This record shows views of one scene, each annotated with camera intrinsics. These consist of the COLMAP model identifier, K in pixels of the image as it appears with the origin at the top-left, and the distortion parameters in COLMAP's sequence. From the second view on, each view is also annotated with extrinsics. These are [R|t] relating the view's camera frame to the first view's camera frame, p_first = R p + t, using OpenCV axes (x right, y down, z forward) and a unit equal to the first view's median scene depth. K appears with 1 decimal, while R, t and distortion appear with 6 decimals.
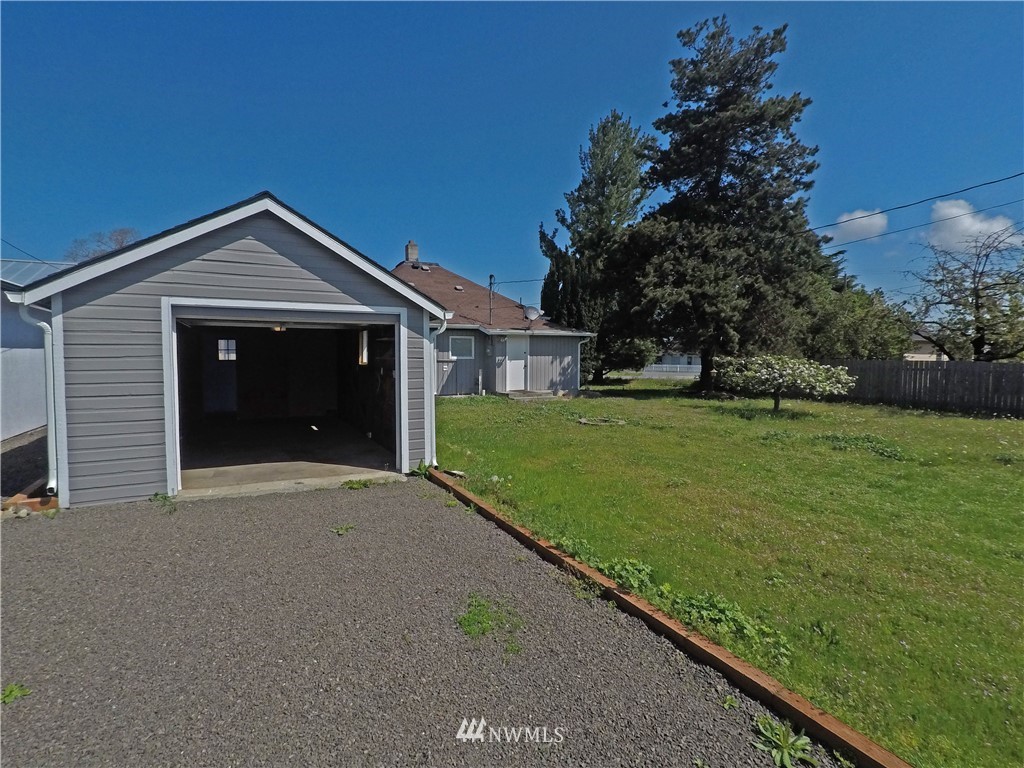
lens RADIAL K [[518.3, 0, 512.8], [0, 518.3, 386.2], [0, 0, 1]] dist [-0.023655, 0.007041]
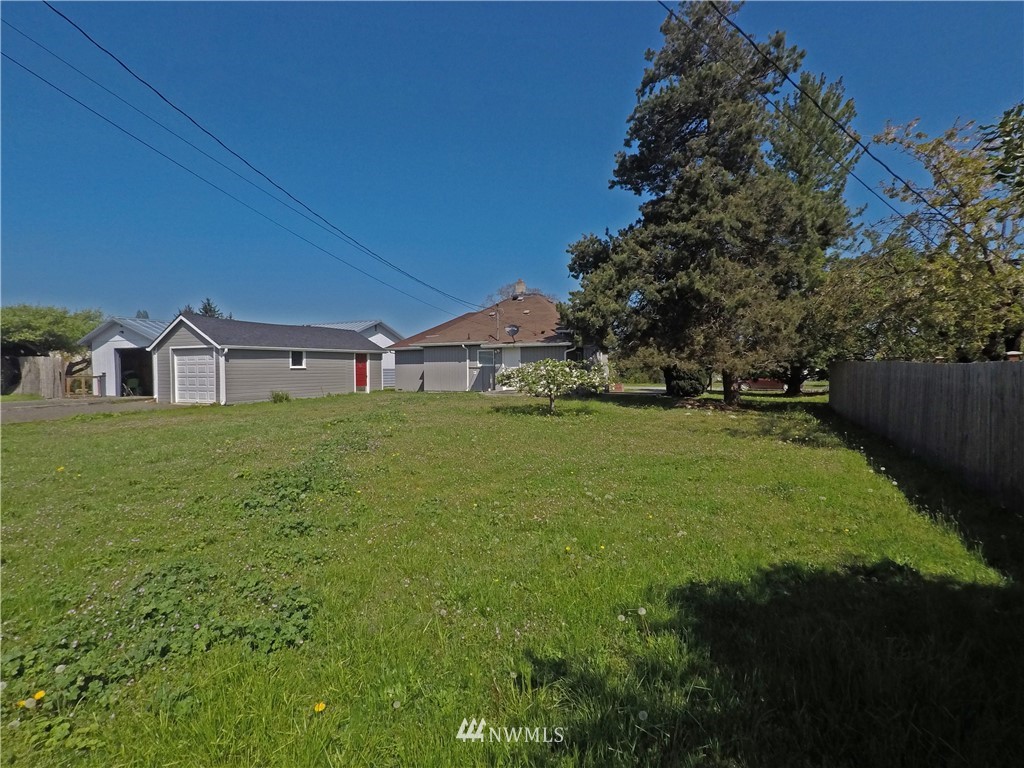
lens RADIAL K [[518.3, 0, 512.8], [0, 518.3, 386.2], [0, 0, 1]] dist [-0.023655, 0.007041]
pose [[0.663955, 0.018745, -0.747538, 1.007241], [-0.038983, 0.999194, -0.009569, 0.012805], [0.746756, 0.035495, 0.664150, 0.128068]]
